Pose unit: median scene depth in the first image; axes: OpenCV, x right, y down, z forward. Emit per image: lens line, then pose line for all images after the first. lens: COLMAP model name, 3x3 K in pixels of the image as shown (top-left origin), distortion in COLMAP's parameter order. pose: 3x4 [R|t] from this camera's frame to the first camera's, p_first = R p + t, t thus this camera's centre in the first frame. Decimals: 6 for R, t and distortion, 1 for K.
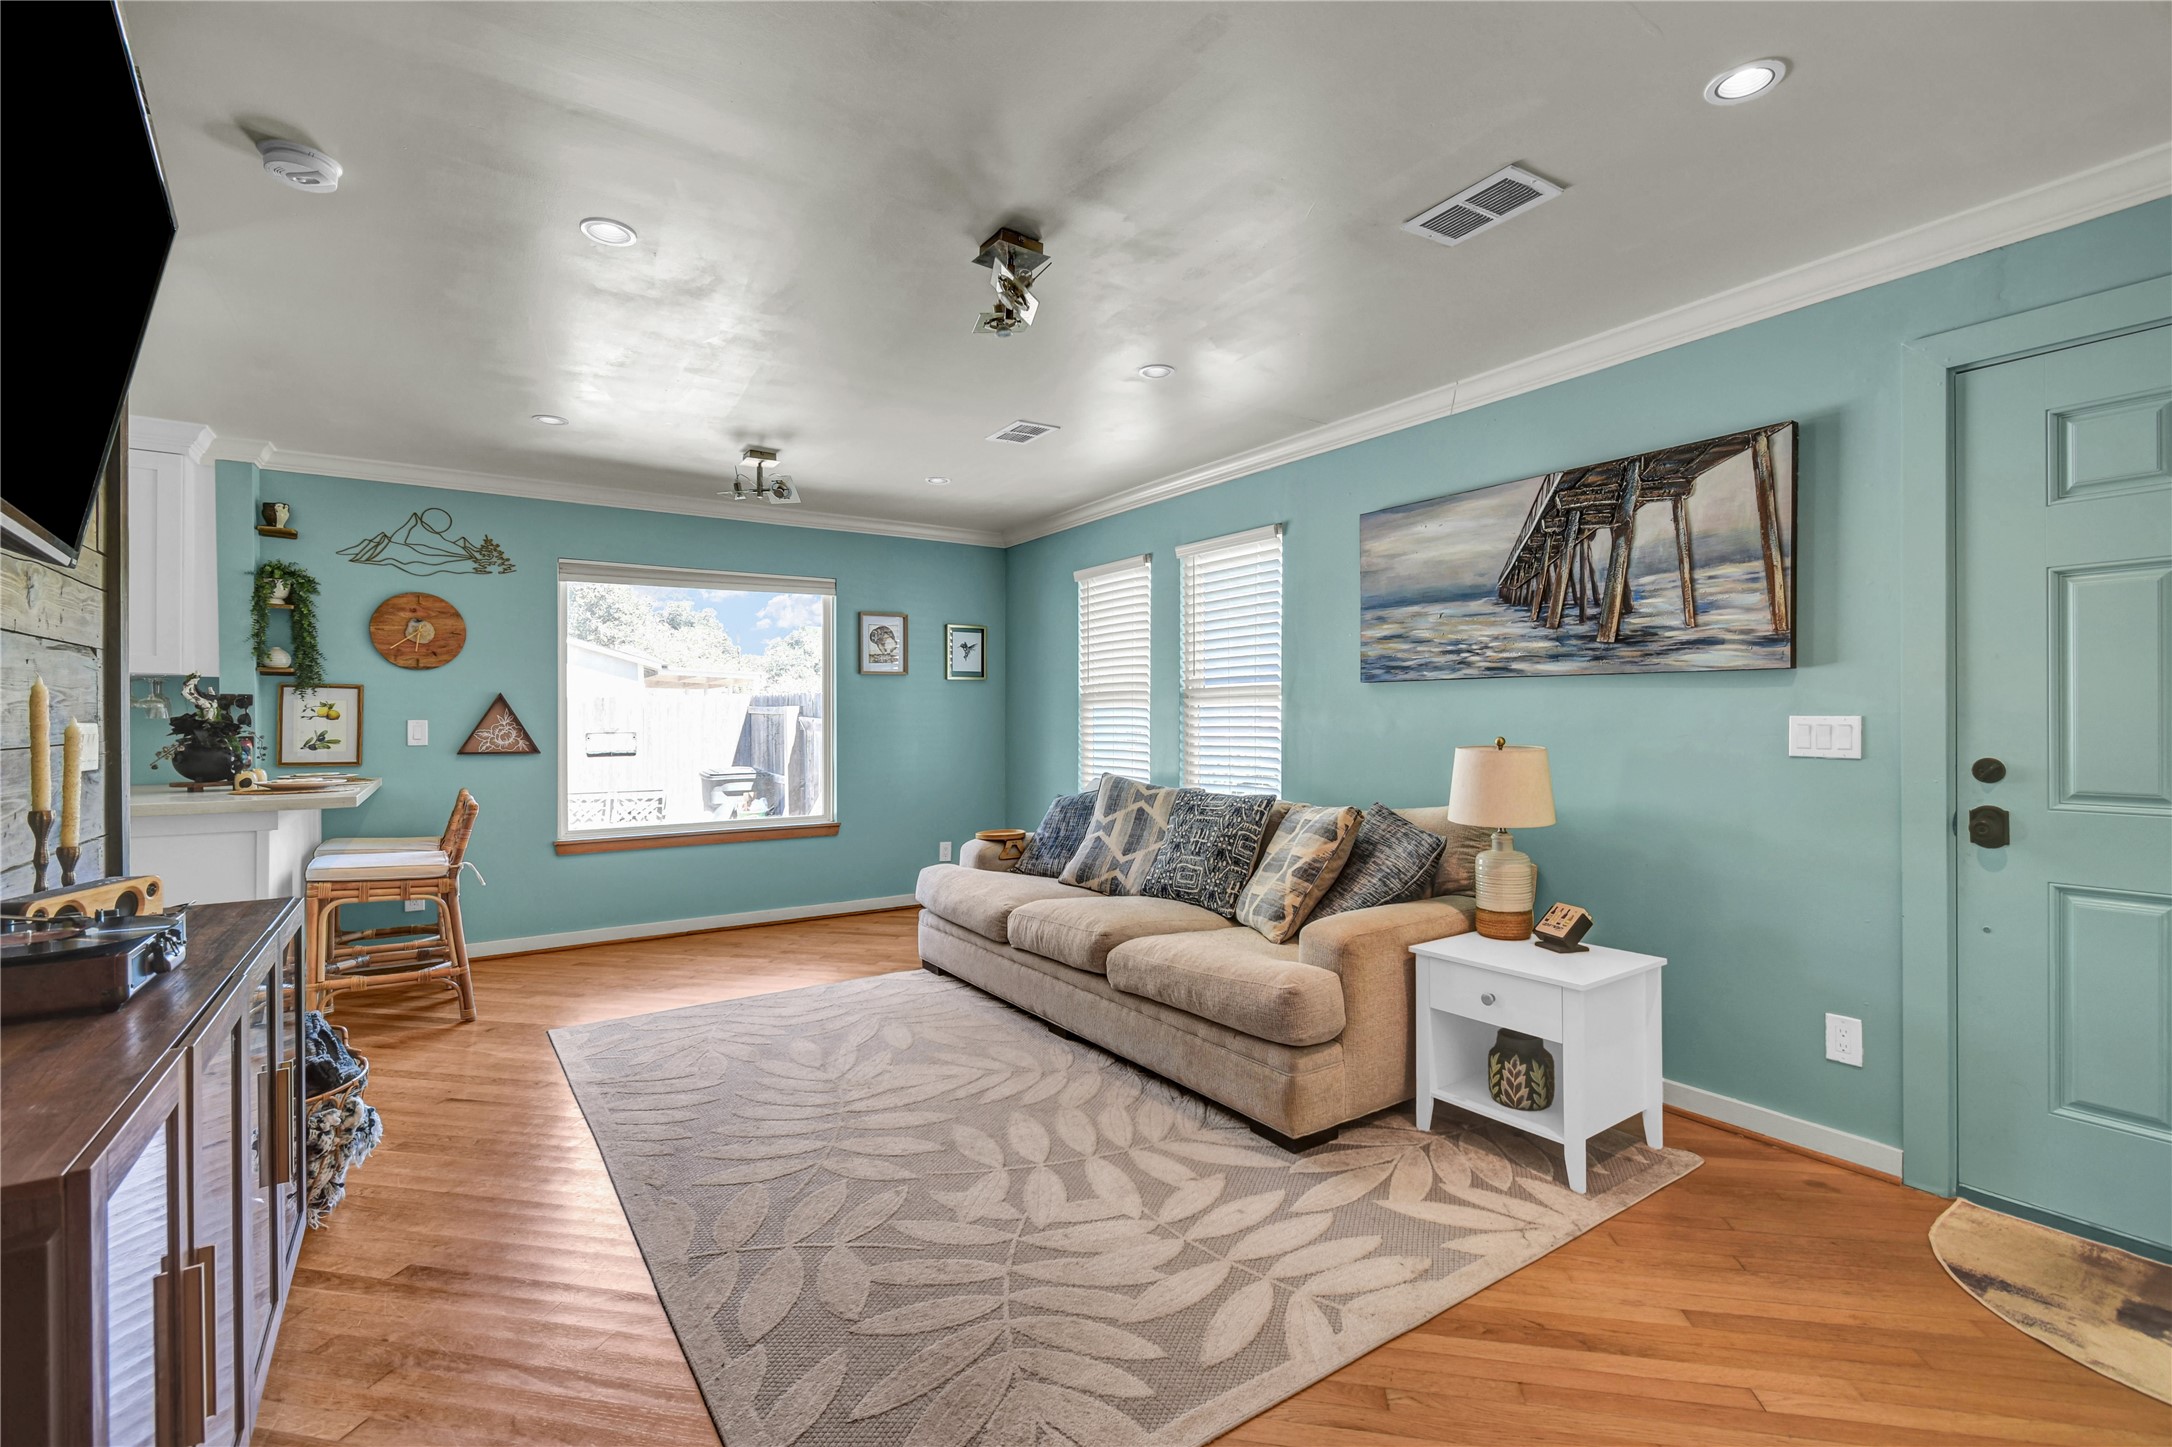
lens RADIAL K [[959.6, 0, 1094.5], [0, 959.6, 716.7], [0, 0, 1]] dist [0.001735, -0.001961]
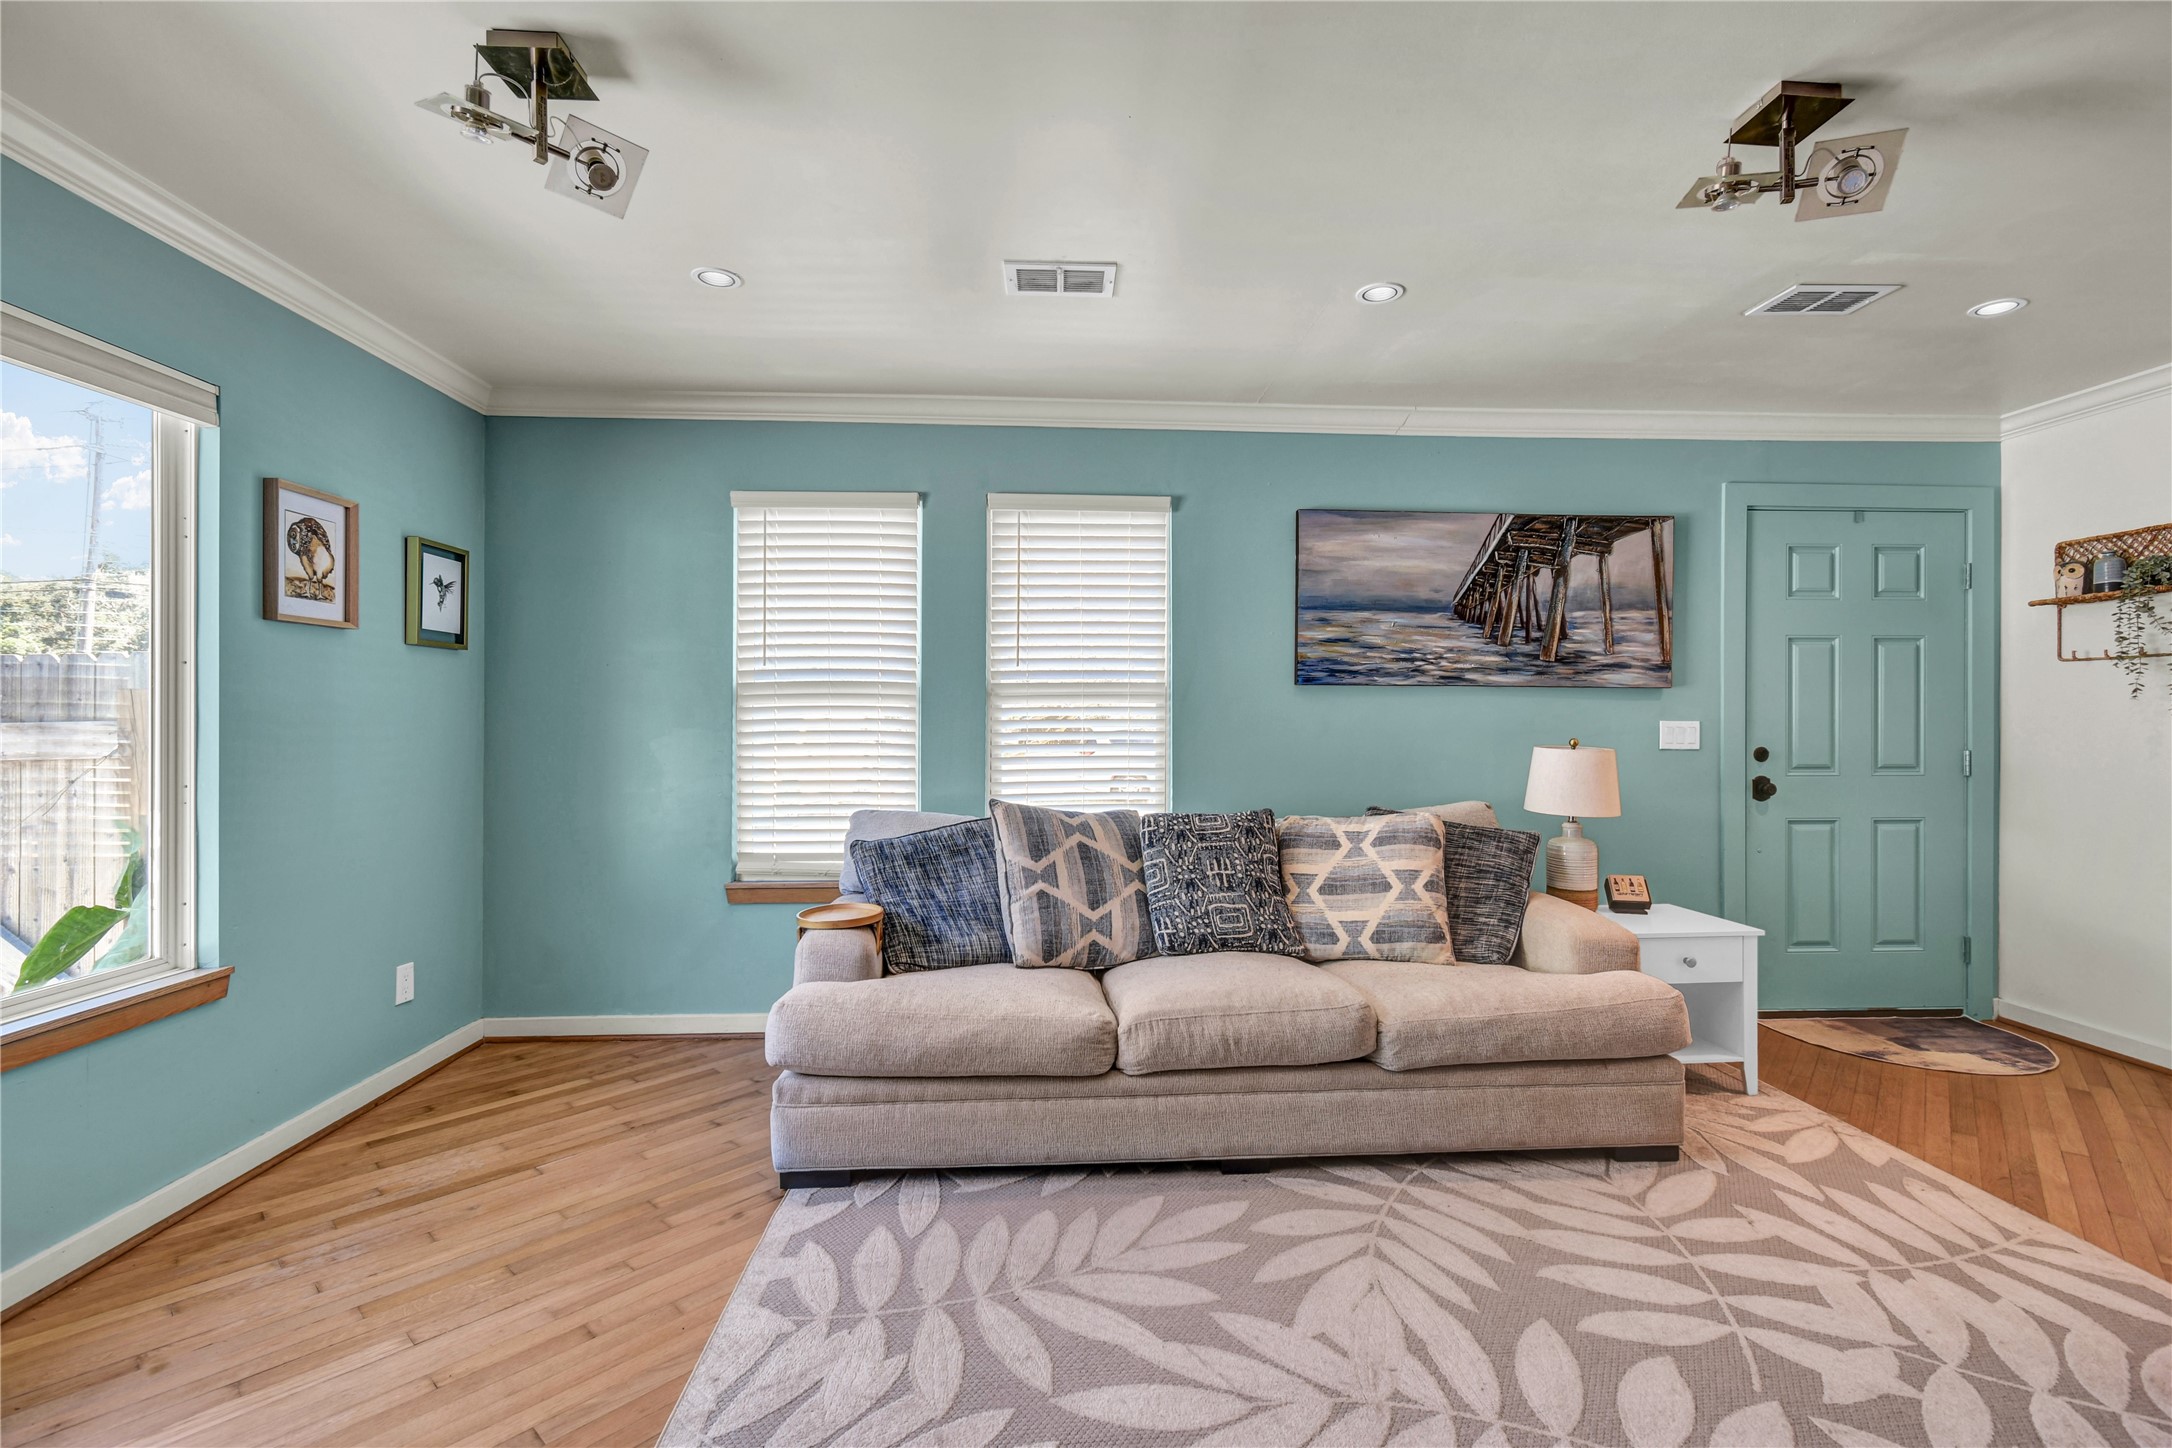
lens RADIAL K [[959.6, 0, 1087.5], [0, 959.6, 716.9], [0, 0, 1]] dist [0.001735, -0.001961]
pose [[0.513091, 0.008070, 0.858296, -0.848645], [-0.002542, 0.999966, -0.007882, 0.005965], [-0.858331, 0.001862, 0.513094, 0.897630]]
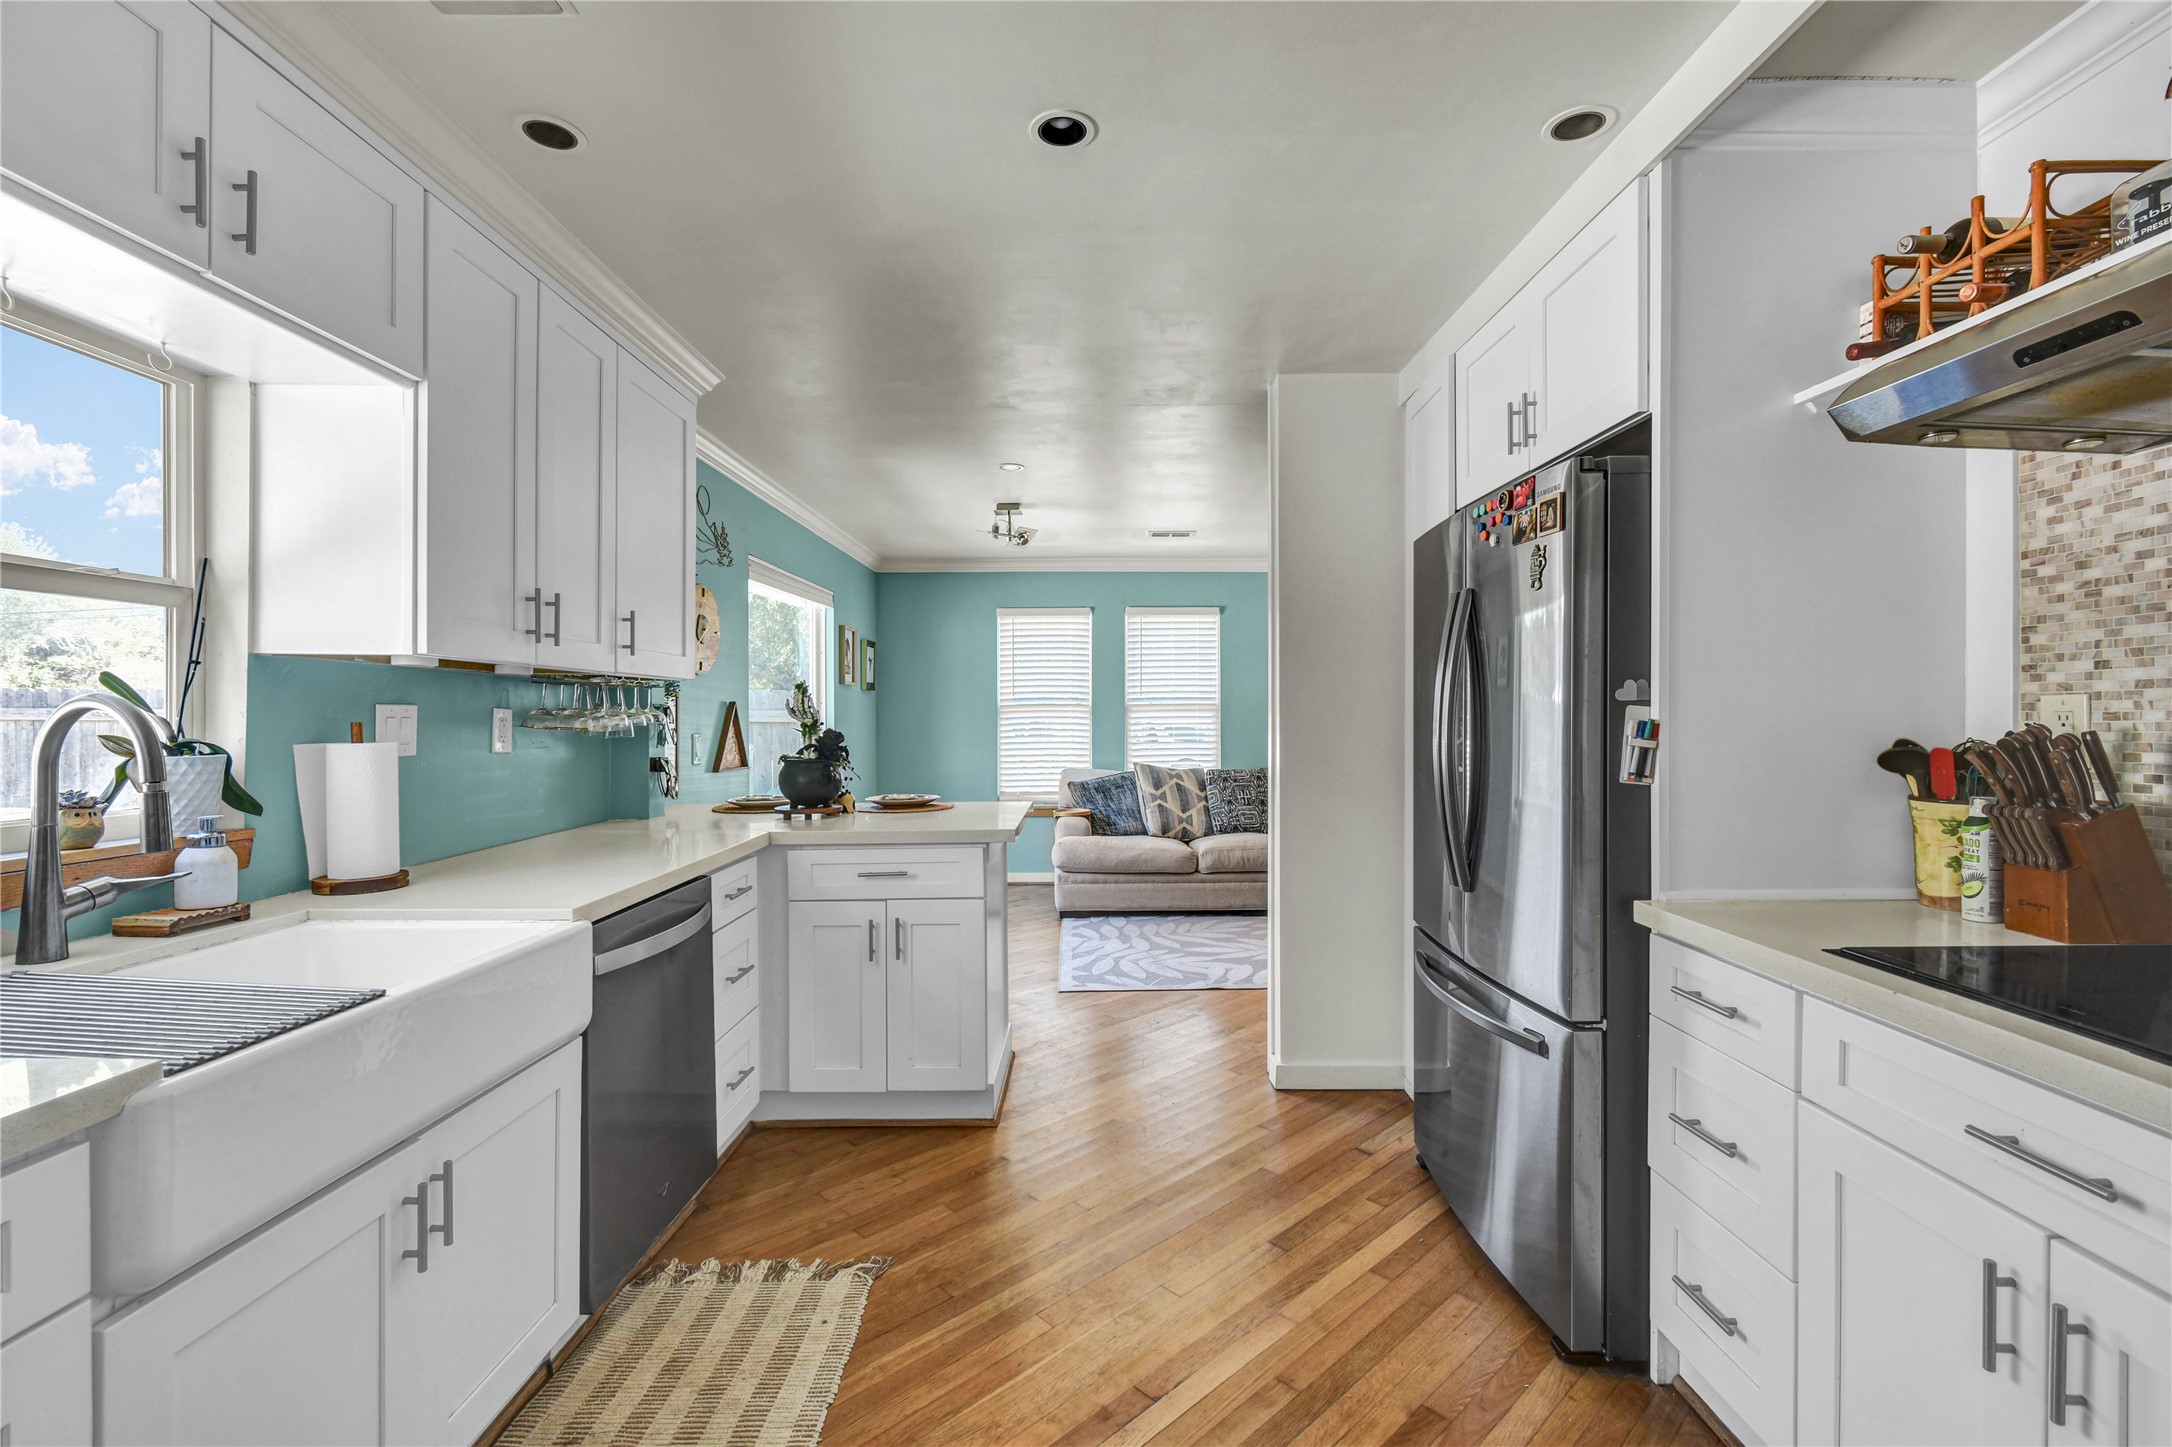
lens RADIAL K [[937.2, 0, 1091.8], [0, 937.2, 715.8], [0, 0, 1]] dist [-0.000842, -0.000003]
pose [[0.556107, -0.000481, 0.831111, -1.860157], [0.001383, 0.999999, -0.000347, -0.017295], [-0.831109, 0.001343, 0.556107, 0.402462]]
